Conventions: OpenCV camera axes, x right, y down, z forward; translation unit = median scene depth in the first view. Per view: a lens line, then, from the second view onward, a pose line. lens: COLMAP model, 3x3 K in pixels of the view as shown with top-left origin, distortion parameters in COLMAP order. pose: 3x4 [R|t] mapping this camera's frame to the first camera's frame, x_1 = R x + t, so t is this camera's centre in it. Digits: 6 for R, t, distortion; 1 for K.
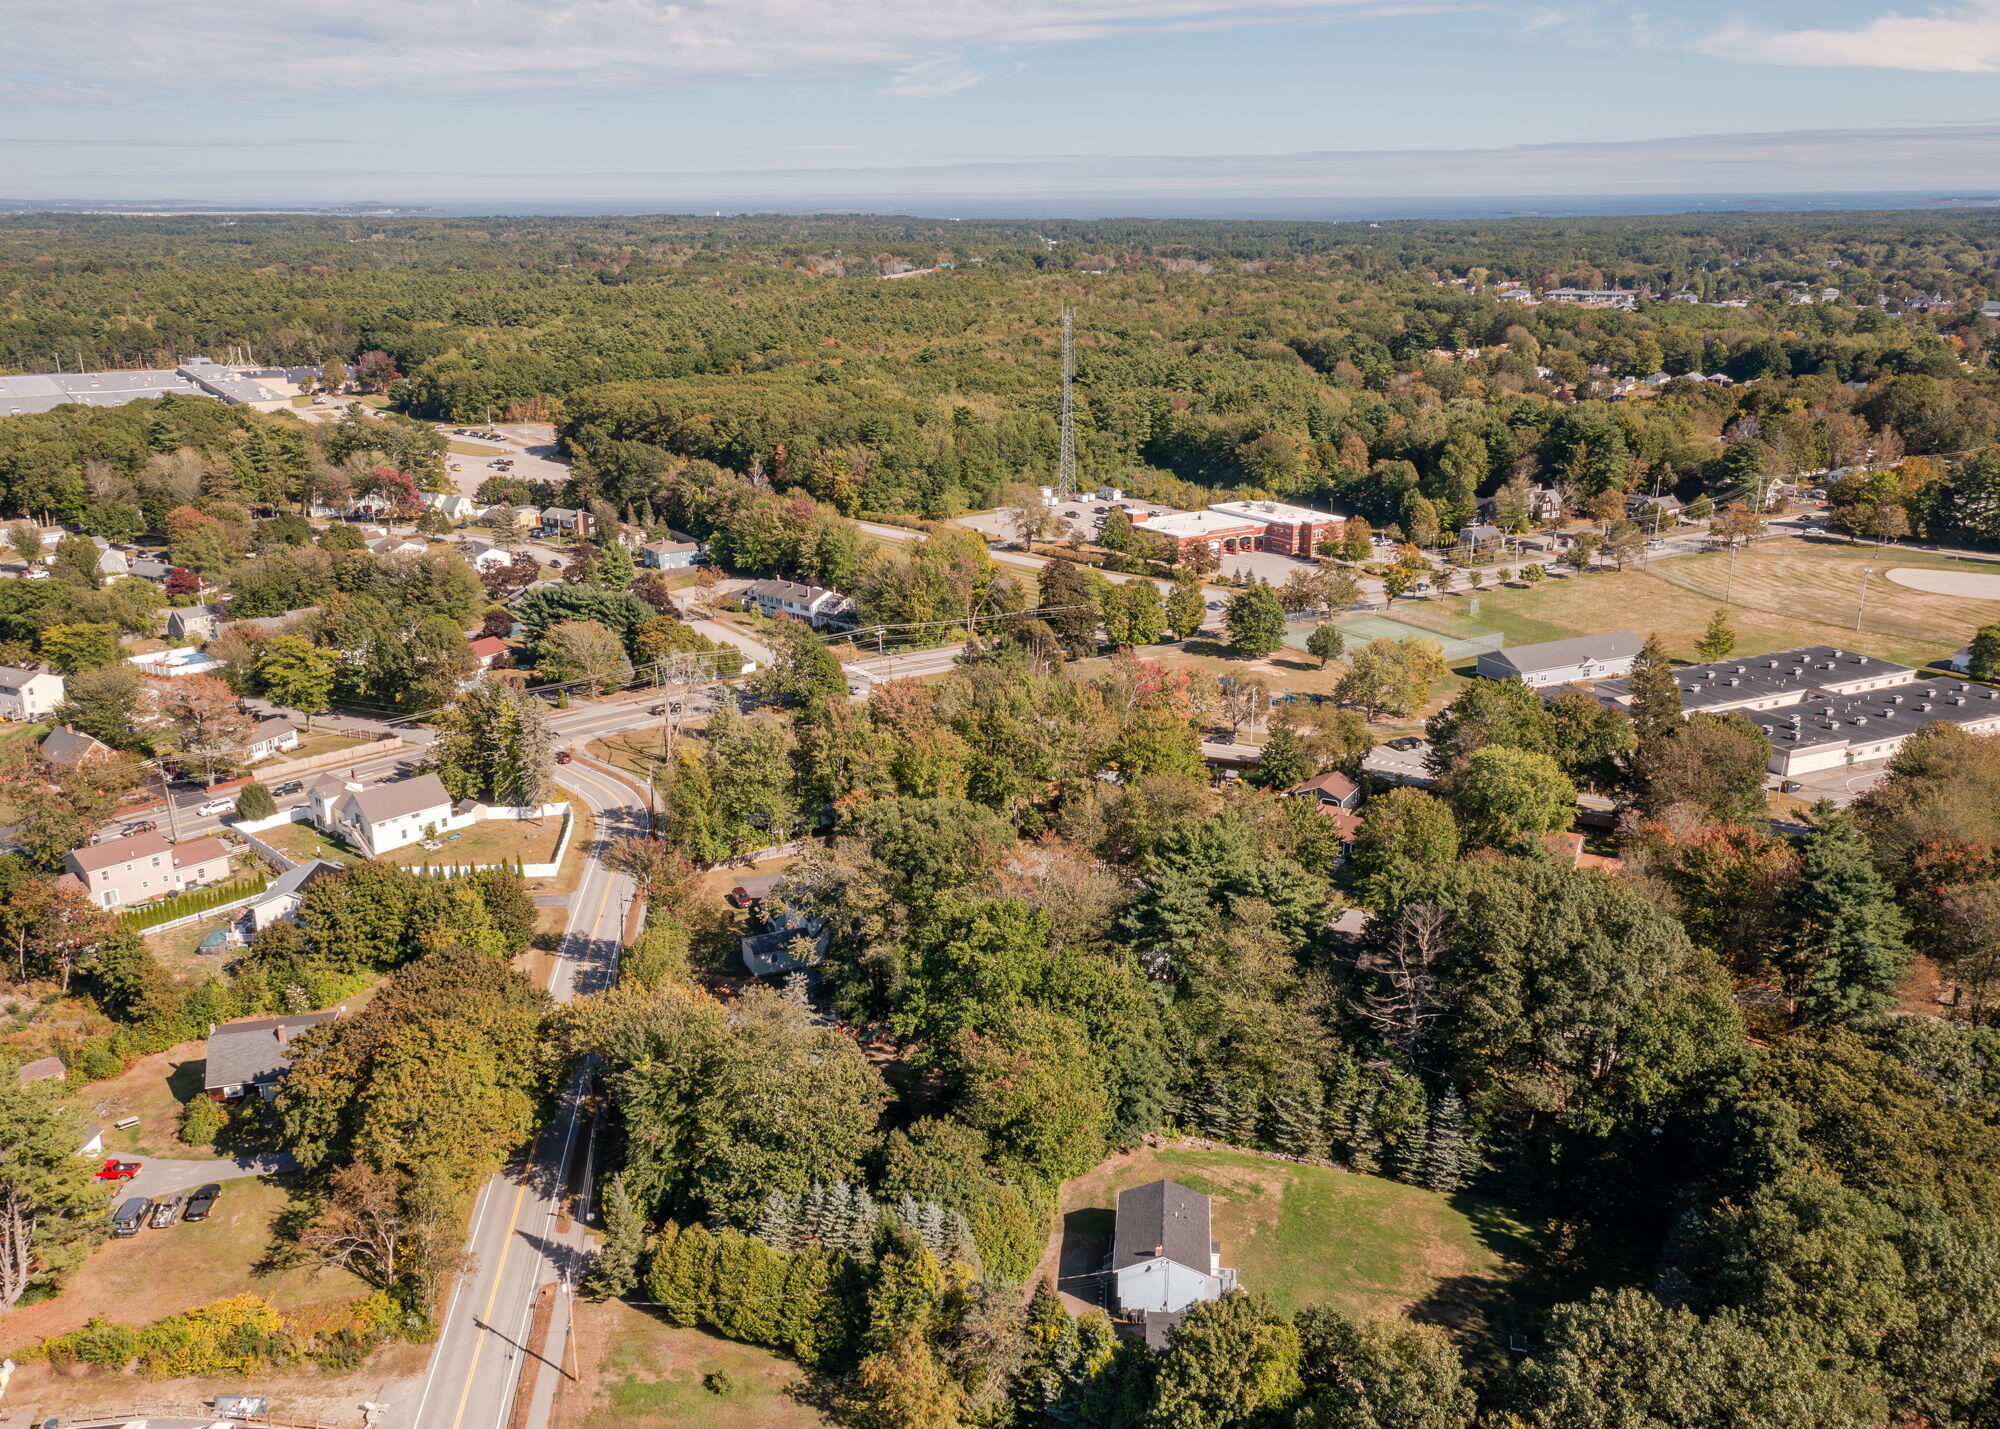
lens RADIAL K [[1695.4, 0, 997.7], [0, 1695.4, 715.4], [0, 0, 1]] dist [-0.022464, 0.078400]
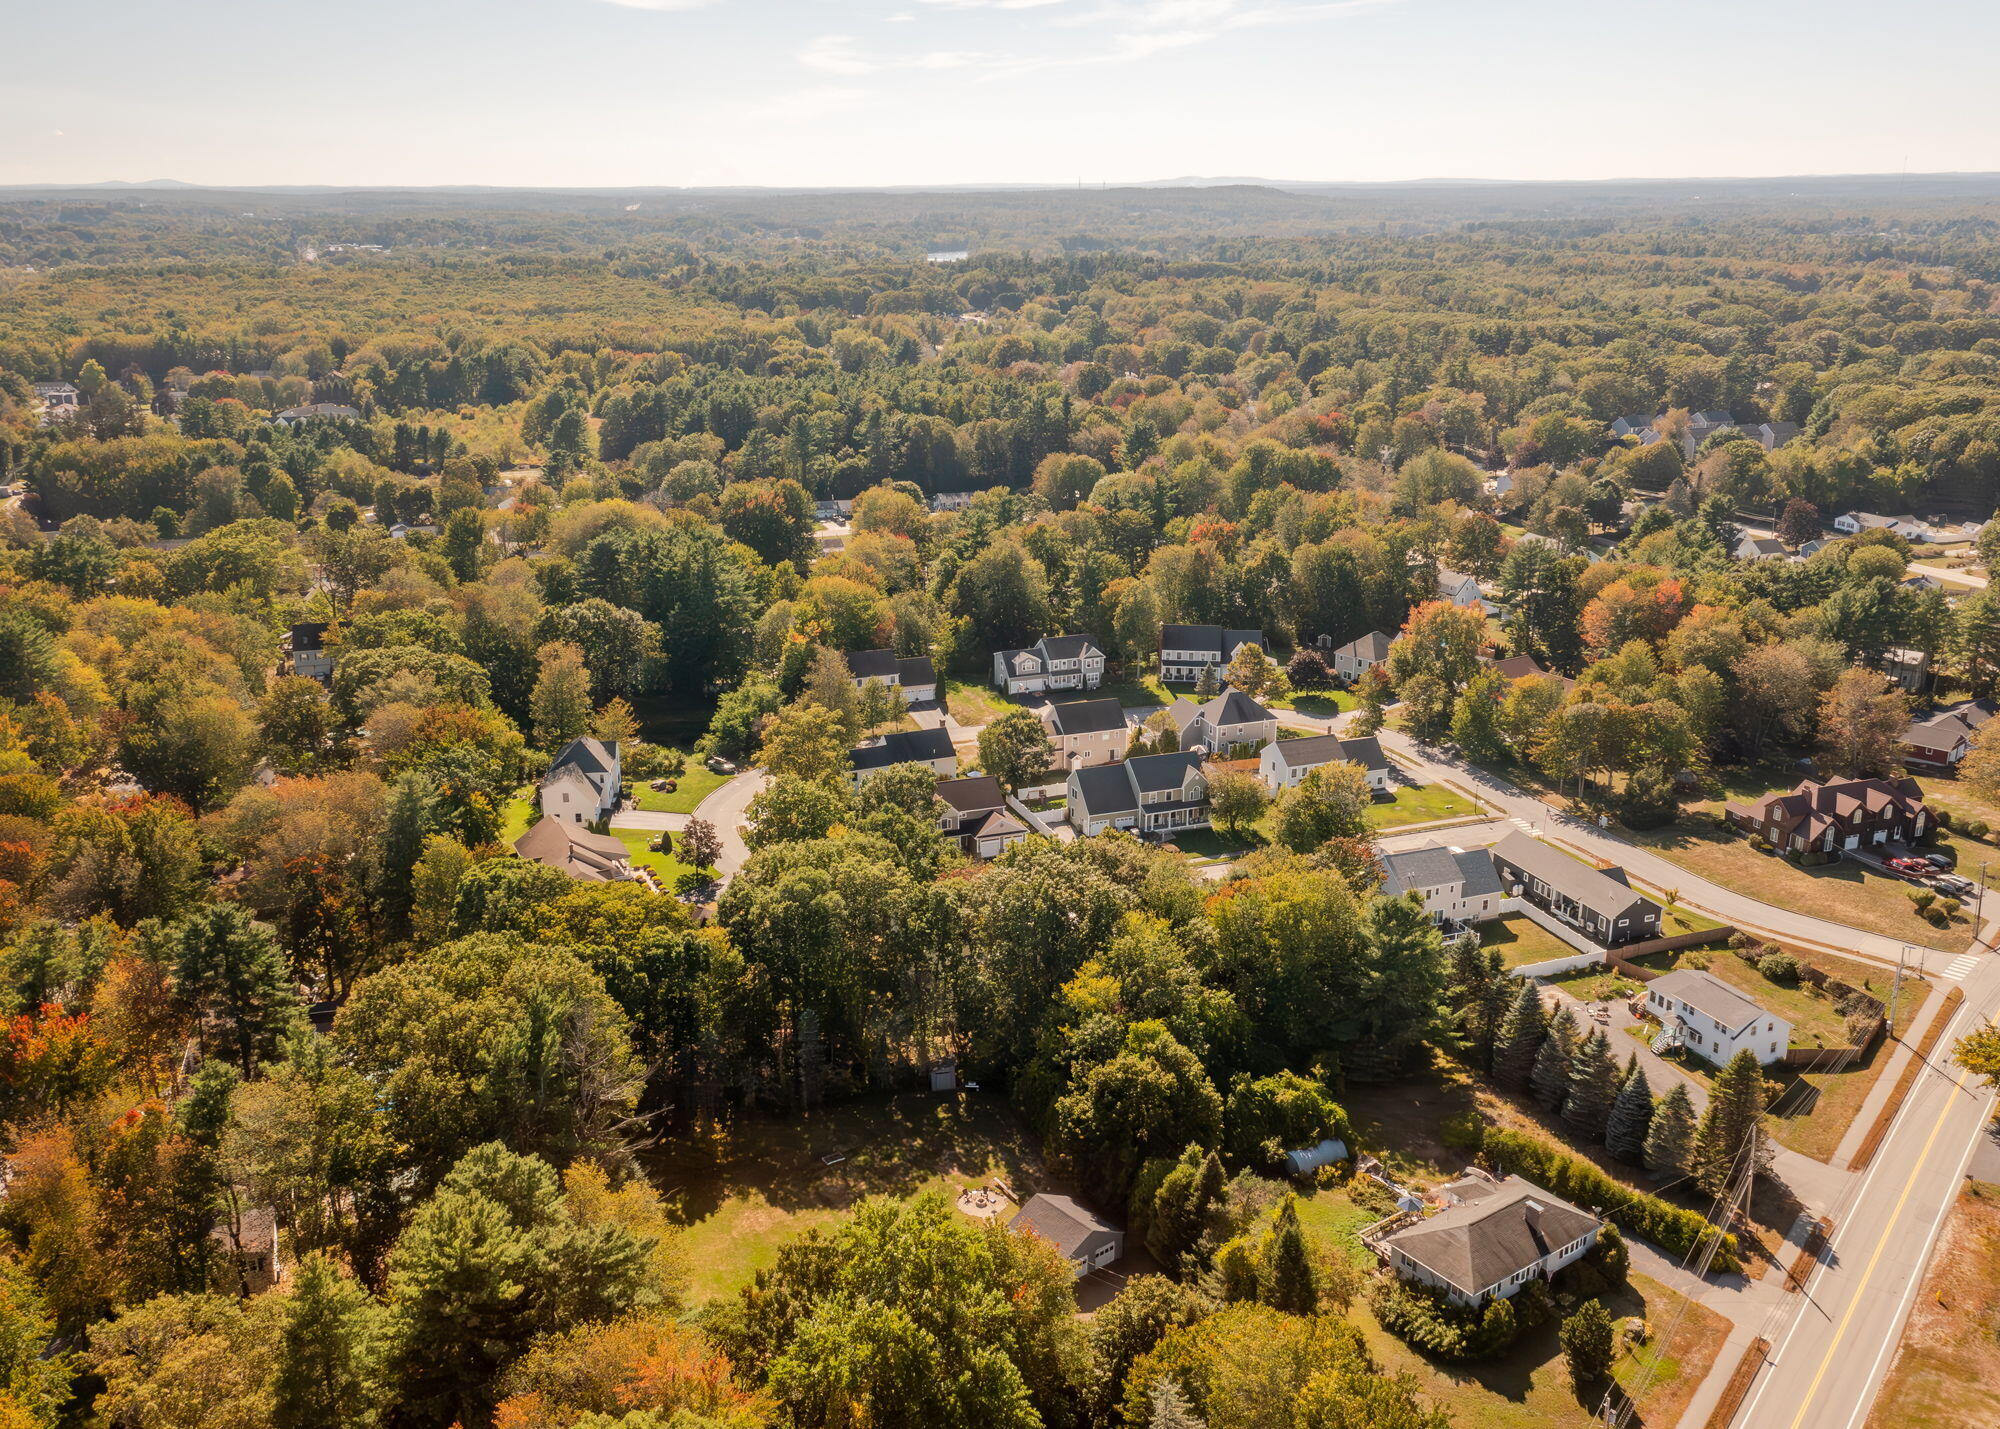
lens RADIAL K [[1739.8, 0, 994.1], [0, 1739.8, 715.8], [0, 0, 1]] dist [-0.015282, 0.079808]
pose [[-0.714062, -0.195535, 0.672222, -0.214064], [0.210043, 0.856130, 0.472147, -0.180444], [-0.667831, 0.478337, -0.570259, 0.590761]]
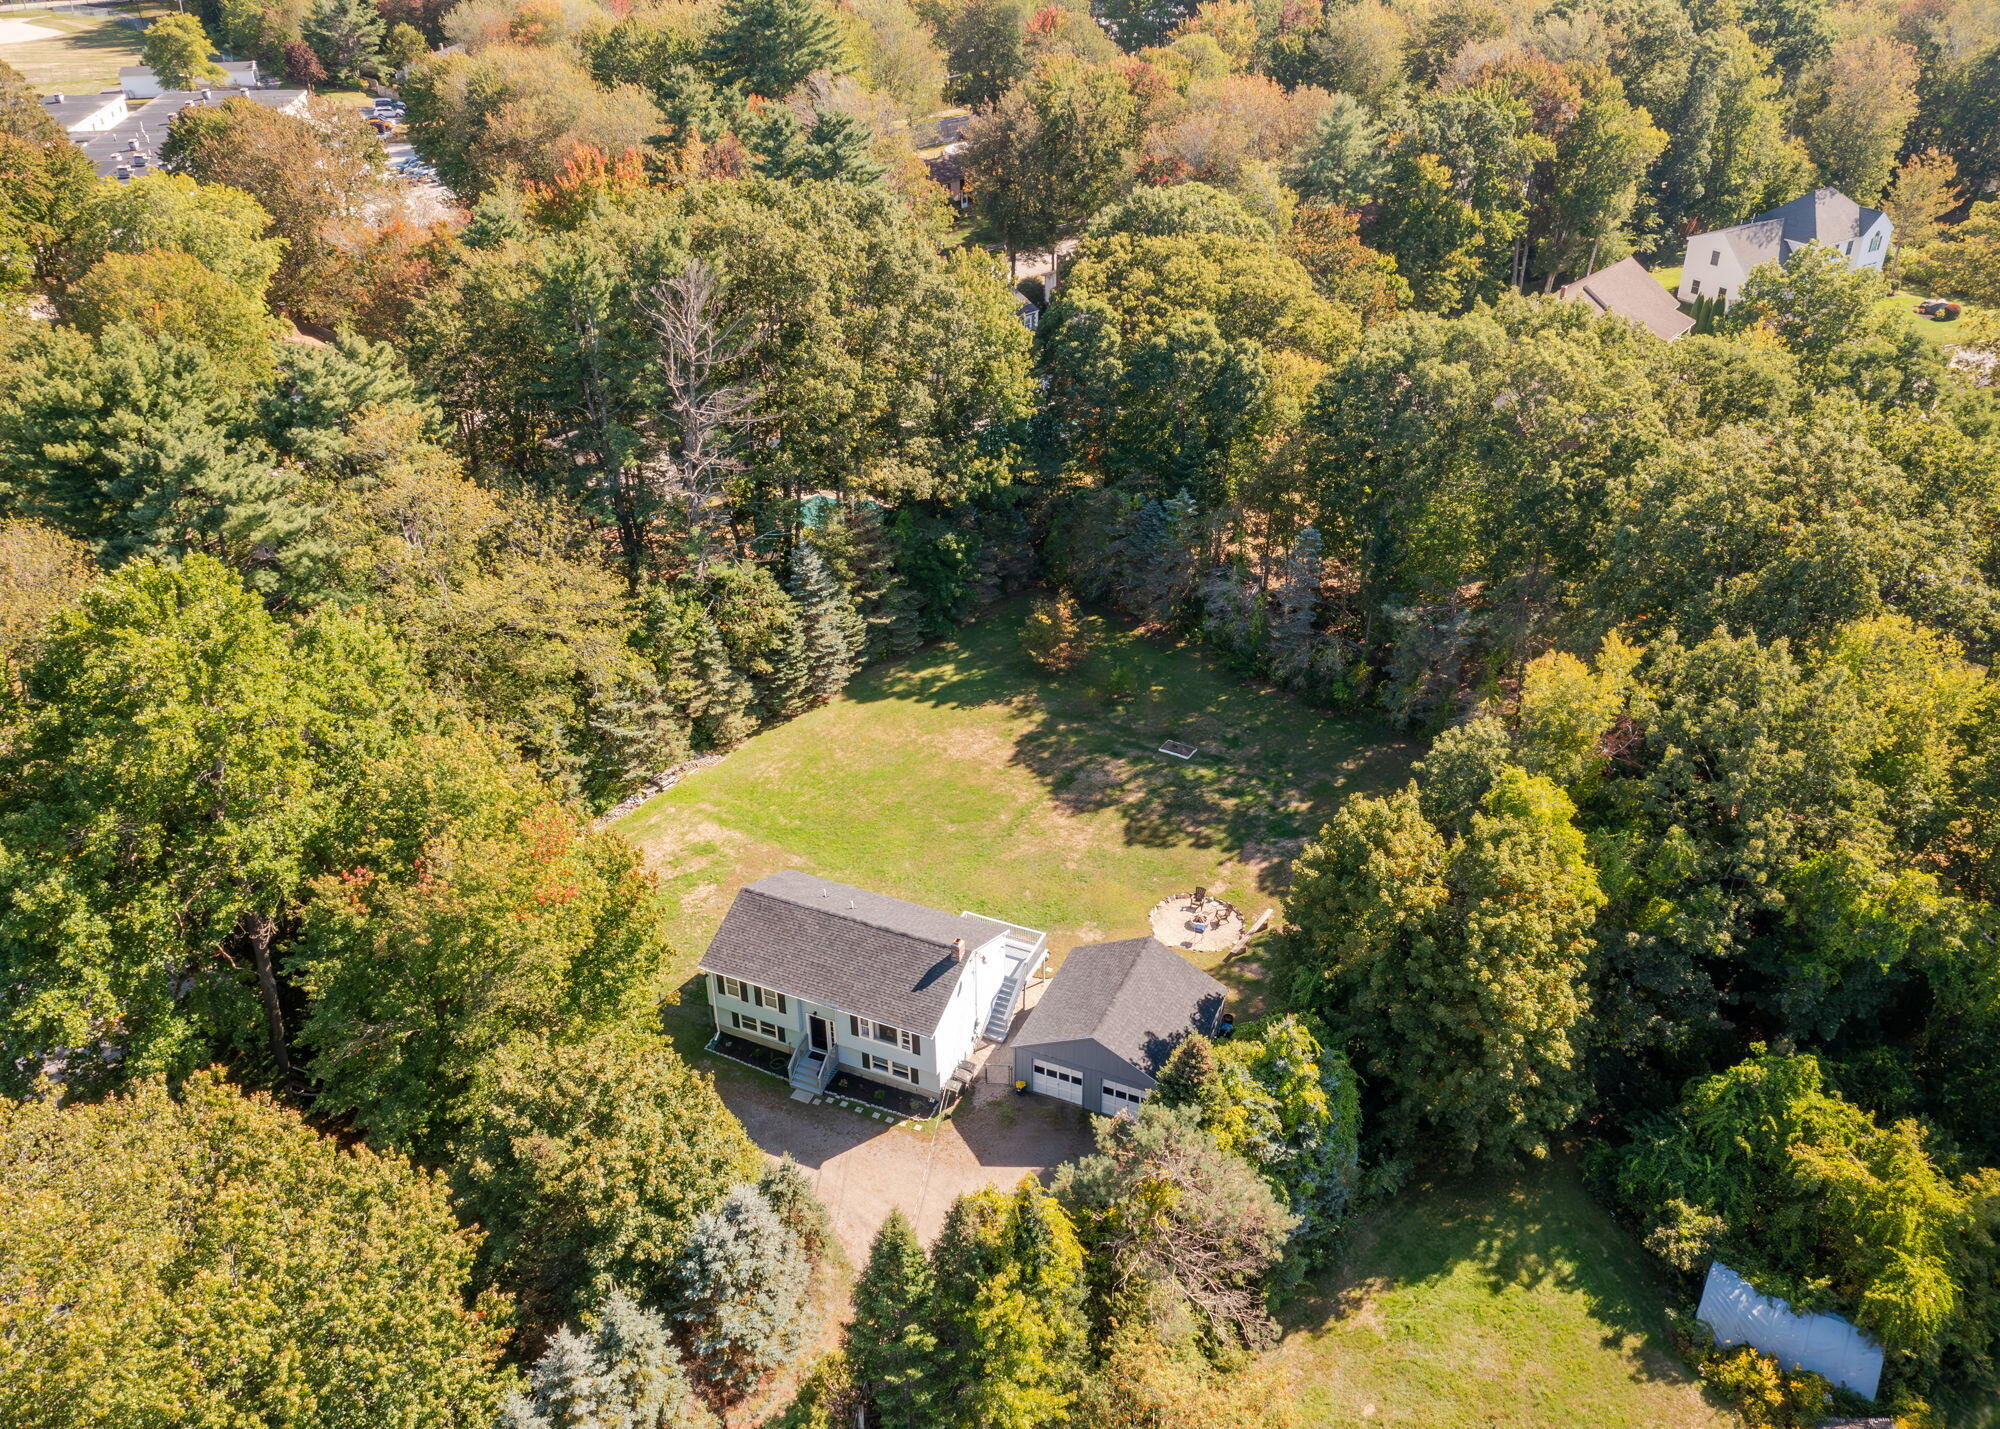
lens RADIAL K [[1695.4, 0, 997.7], [0, 1695.4, 715.4], [0, 0, 1]] dist [-0.022464, 0.078400]
pose [[0.316626, -0.483336, 0.816171, -0.119321], [0.283264, 0.869358, 0.404943, 0.017746], [-0.905268, 0.102976, 0.412172, 0.309061]]
